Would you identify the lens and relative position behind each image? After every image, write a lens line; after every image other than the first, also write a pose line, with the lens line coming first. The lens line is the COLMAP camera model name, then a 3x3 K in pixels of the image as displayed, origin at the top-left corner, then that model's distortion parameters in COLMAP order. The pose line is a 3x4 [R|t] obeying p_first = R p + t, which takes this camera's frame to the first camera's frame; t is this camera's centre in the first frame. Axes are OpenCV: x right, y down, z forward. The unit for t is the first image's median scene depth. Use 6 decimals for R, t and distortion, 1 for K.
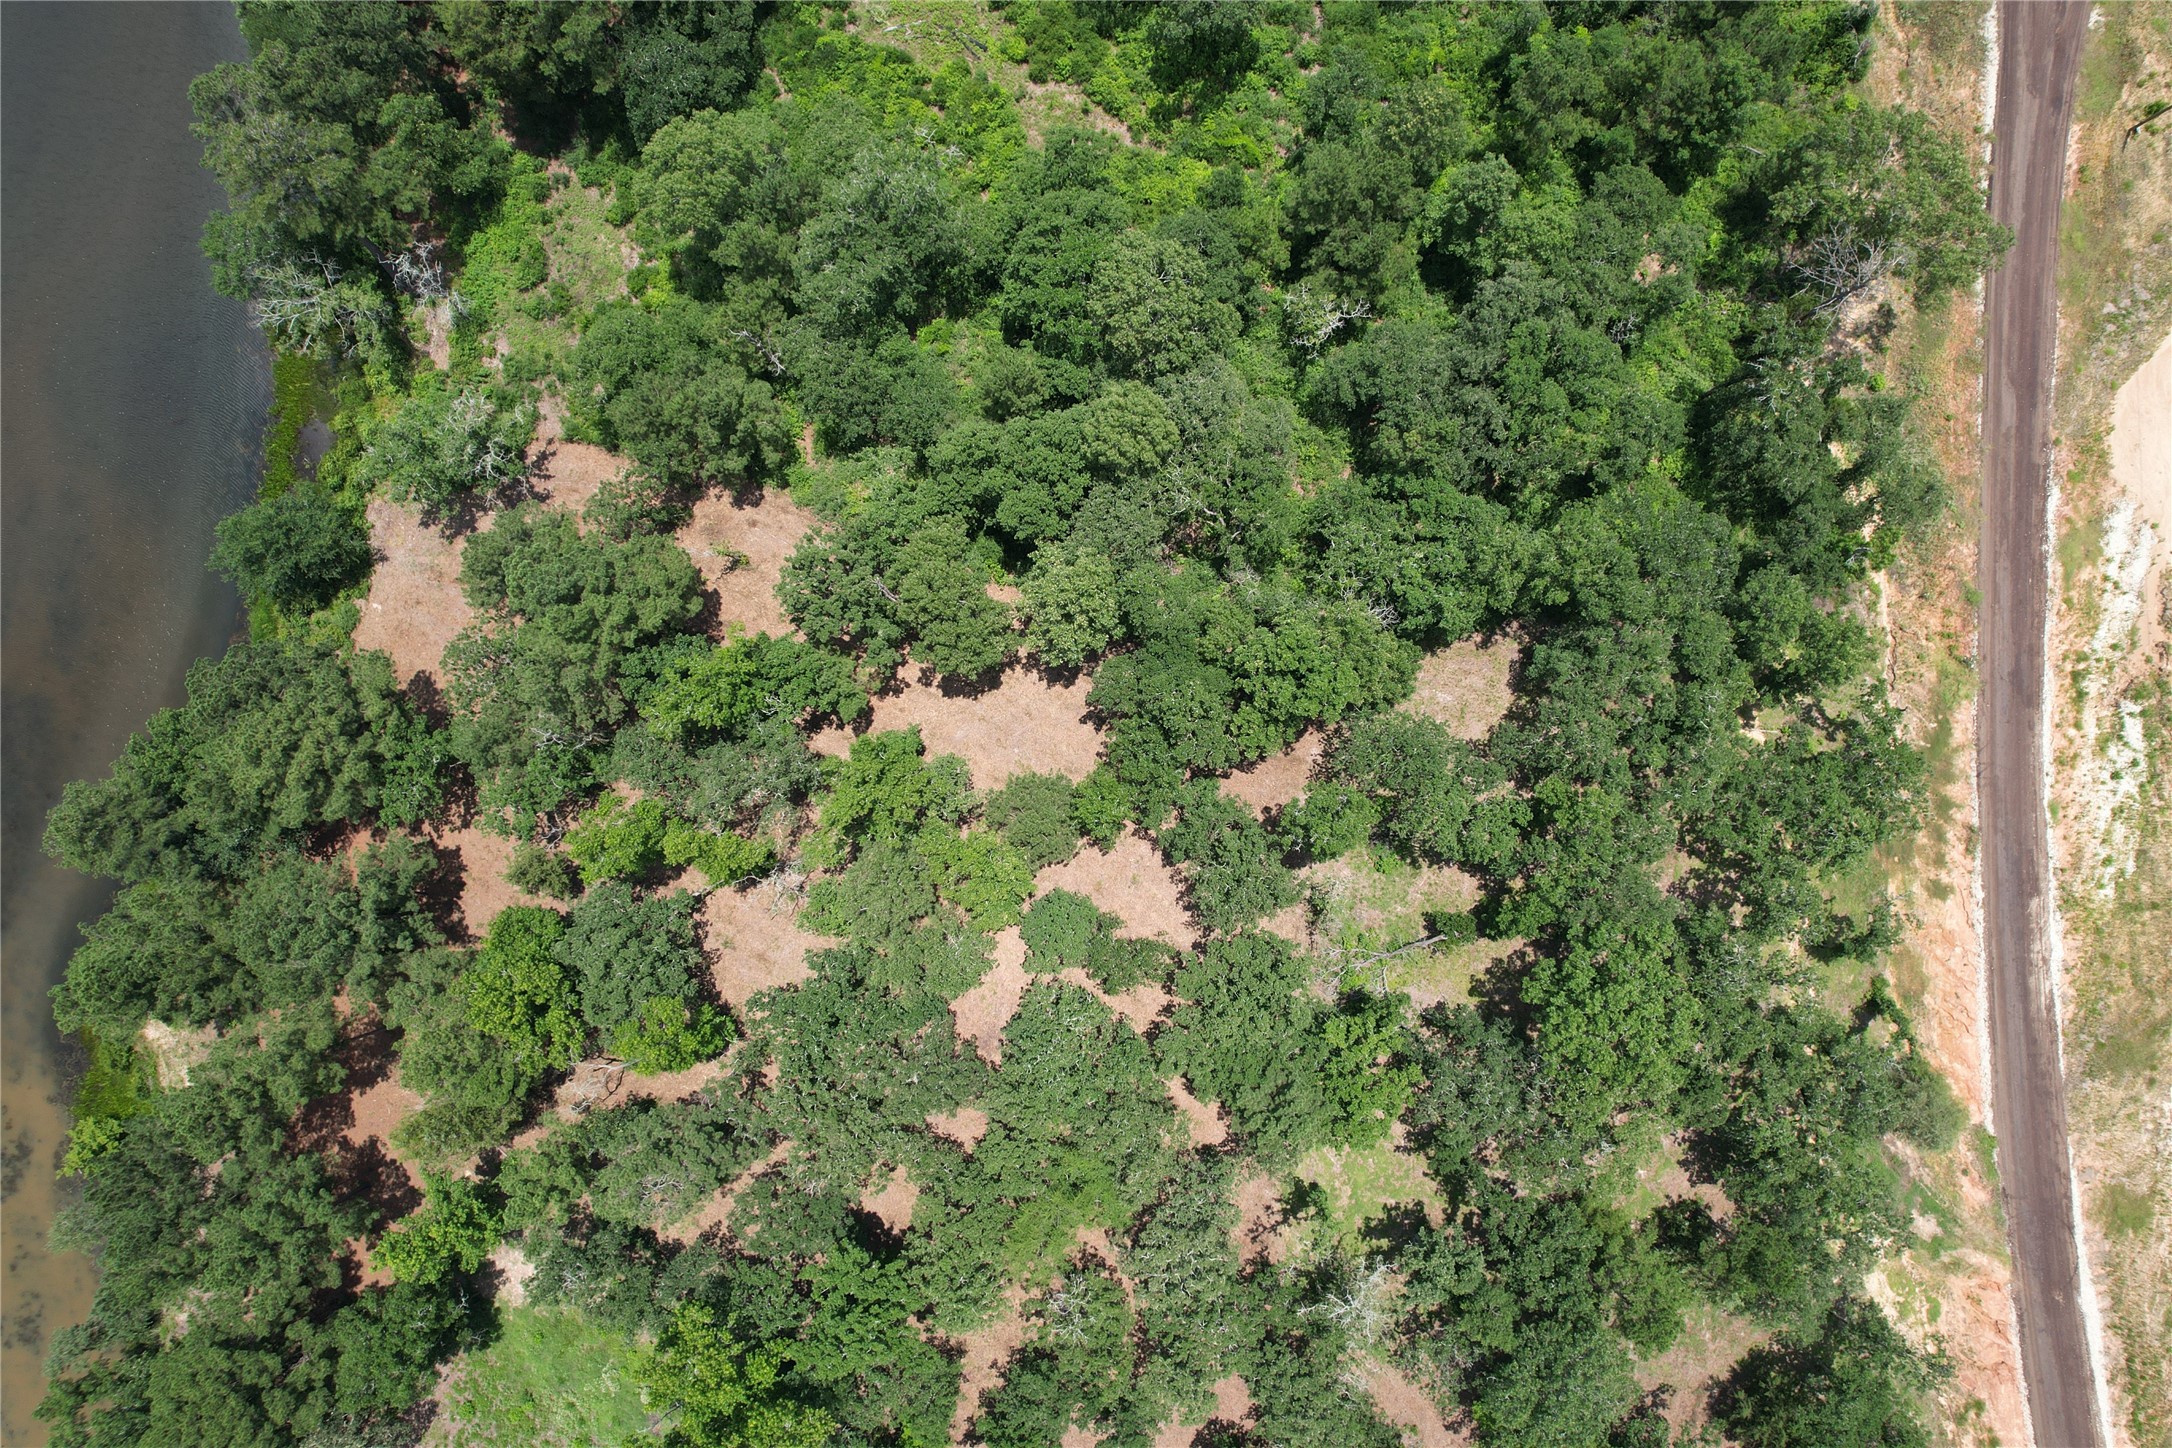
lens RADIAL K [[1388.8, 0, 1092.6], [0, 1388.8, 718.9], [0, 0, 1]] dist [-0.086851, 0.077960]
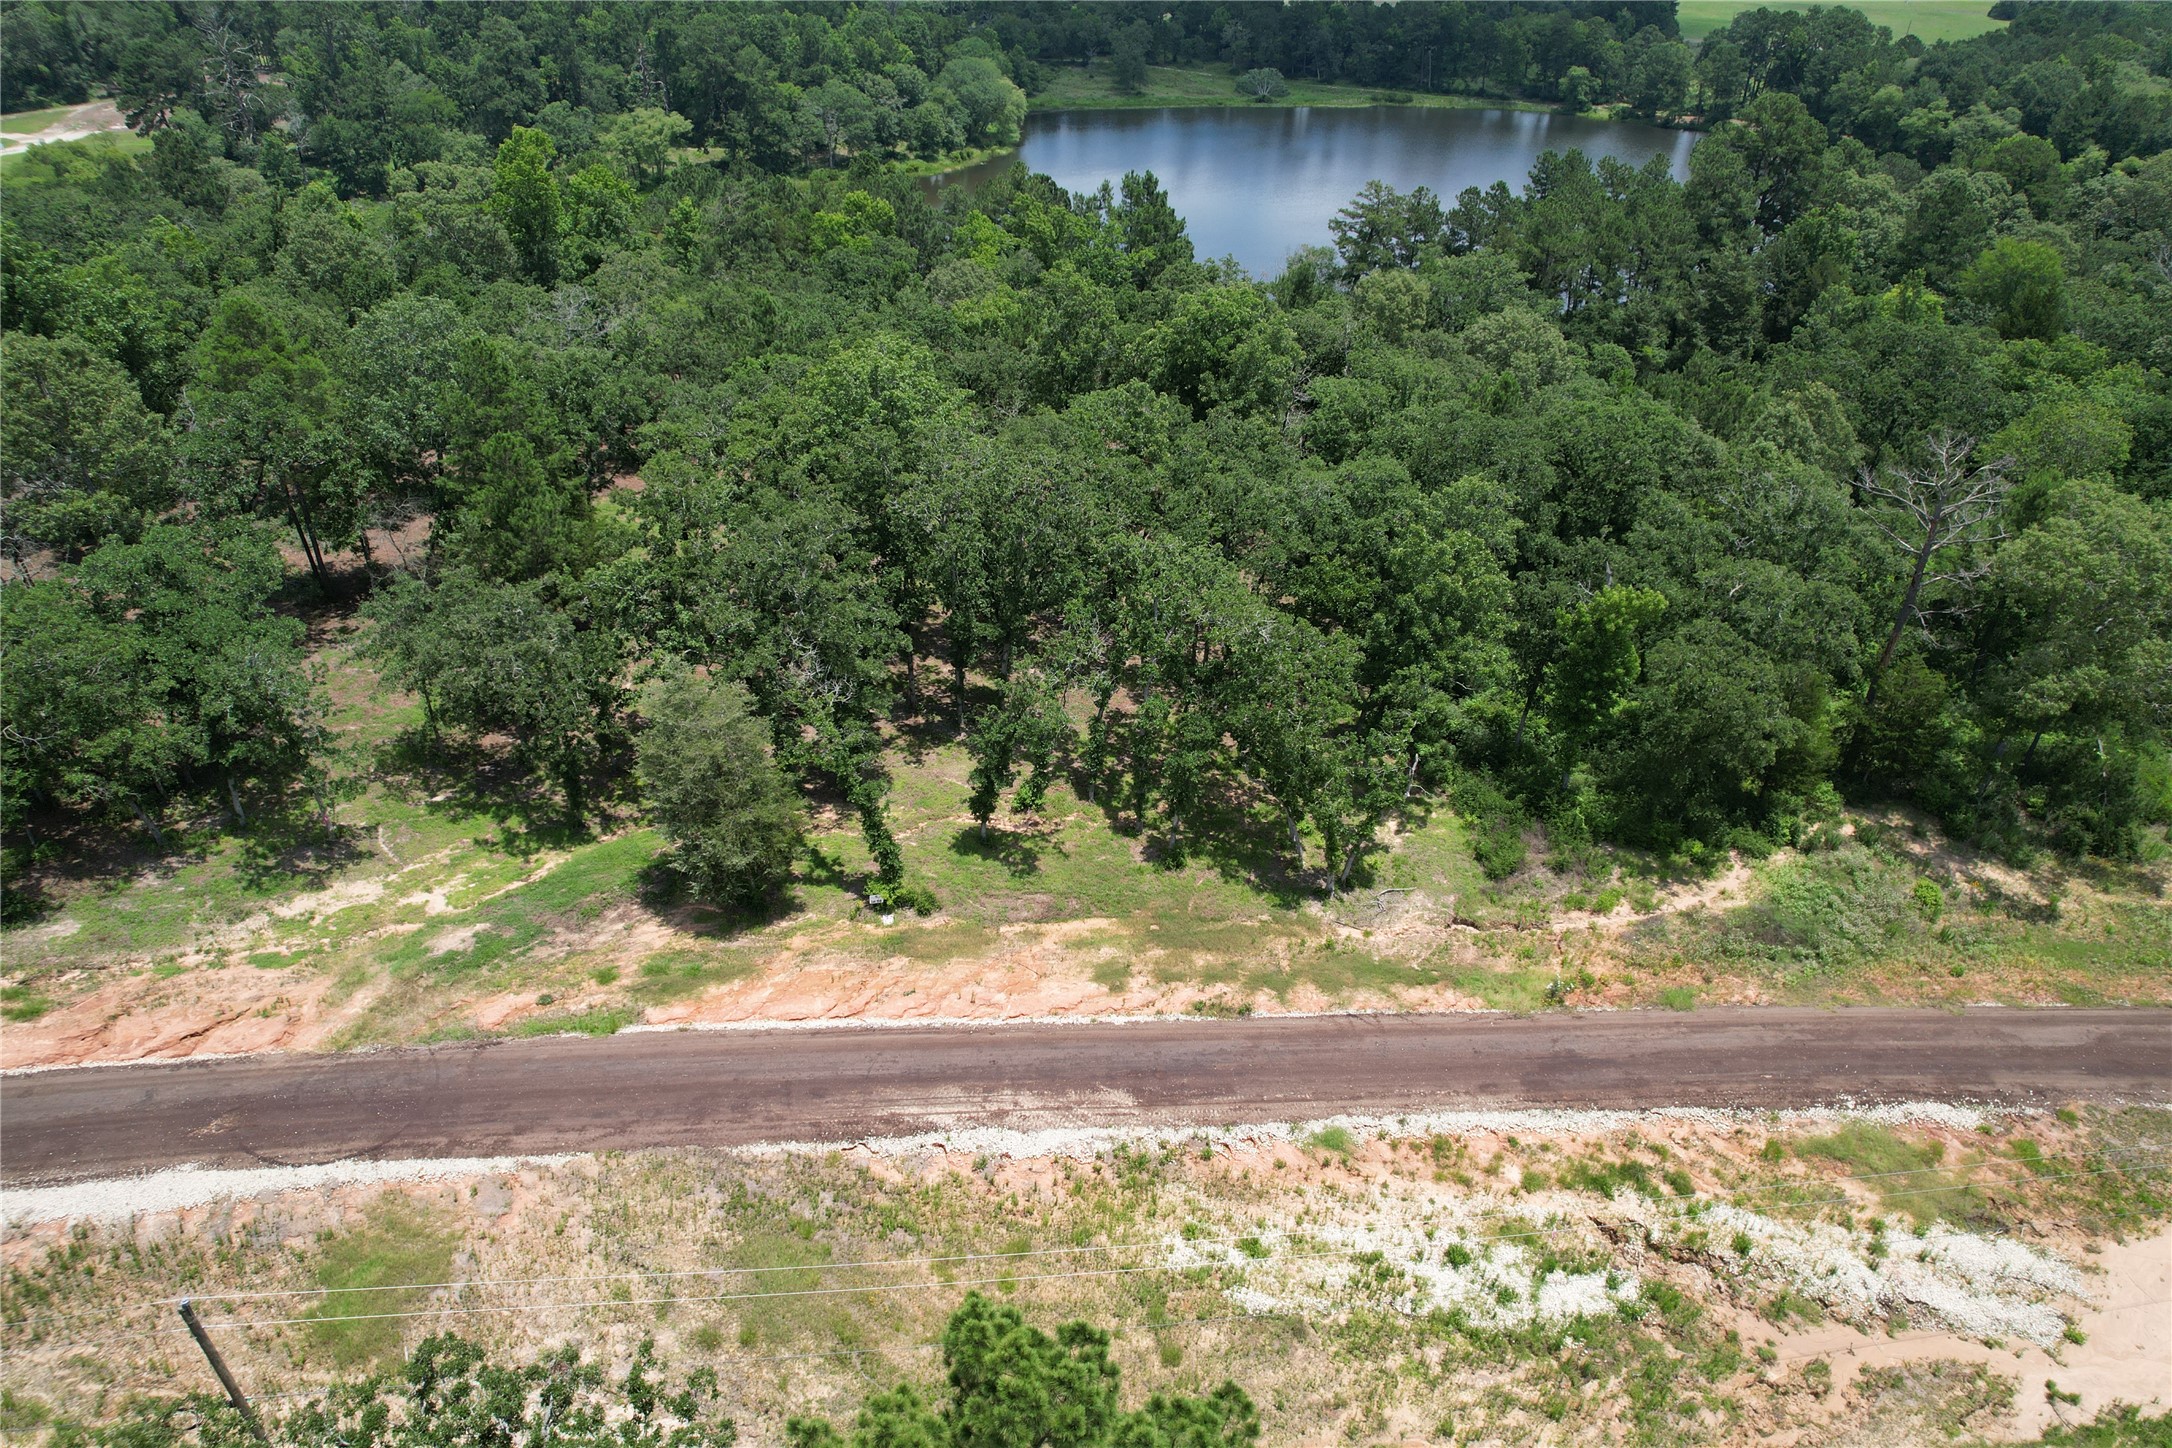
lens RADIAL K [[1388.8, 0, 1092.6], [0, 1388.8, 718.9], [0, 0, 1]] dist [-0.086851, 0.077960]
pose [[0.164618, 0.509835, -0.844375, 0.967512], [-0.986293, 0.075257, -0.146845, 0.193418], [-0.011321, 0.856974, 0.515236, 0.619152]]
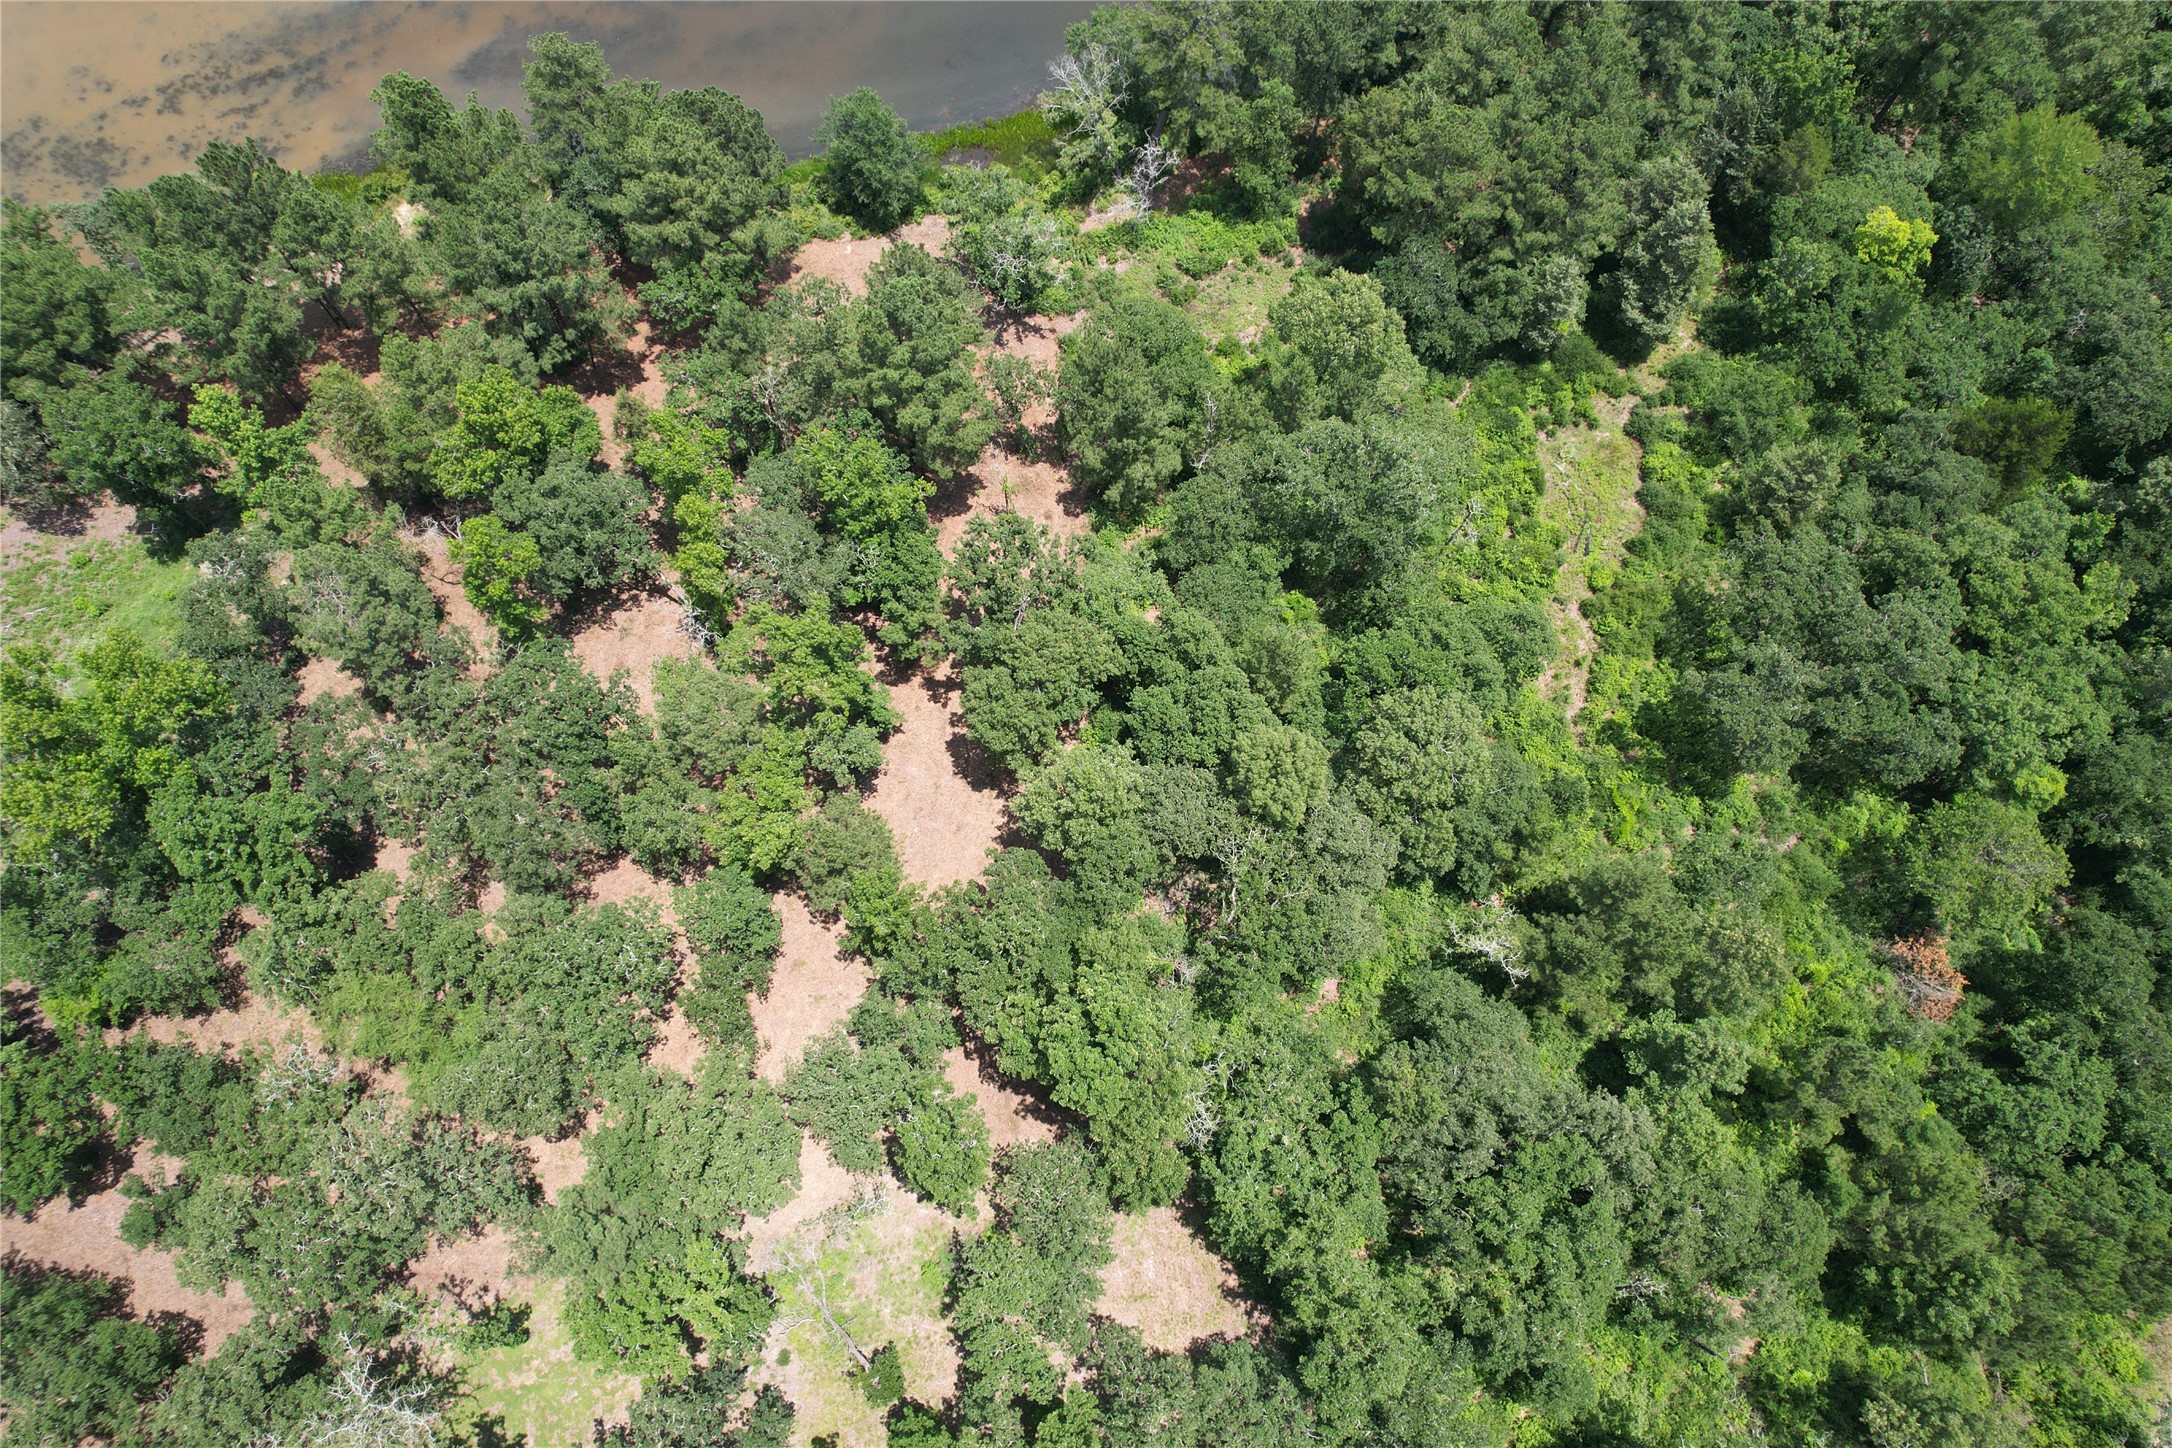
lens RADIAL K [[1388.8, 0, 1092.6], [0, 1388.8, 718.9], [0, 0, 1]] dist [-0.086851, 0.077960]
pose [[0.371713, 0.880711, -0.293559, 0.198962], [-0.928192, 0.346785, -0.134908, 0.013095], [-0.017013, 0.322626, 0.946374, 0.121627]]
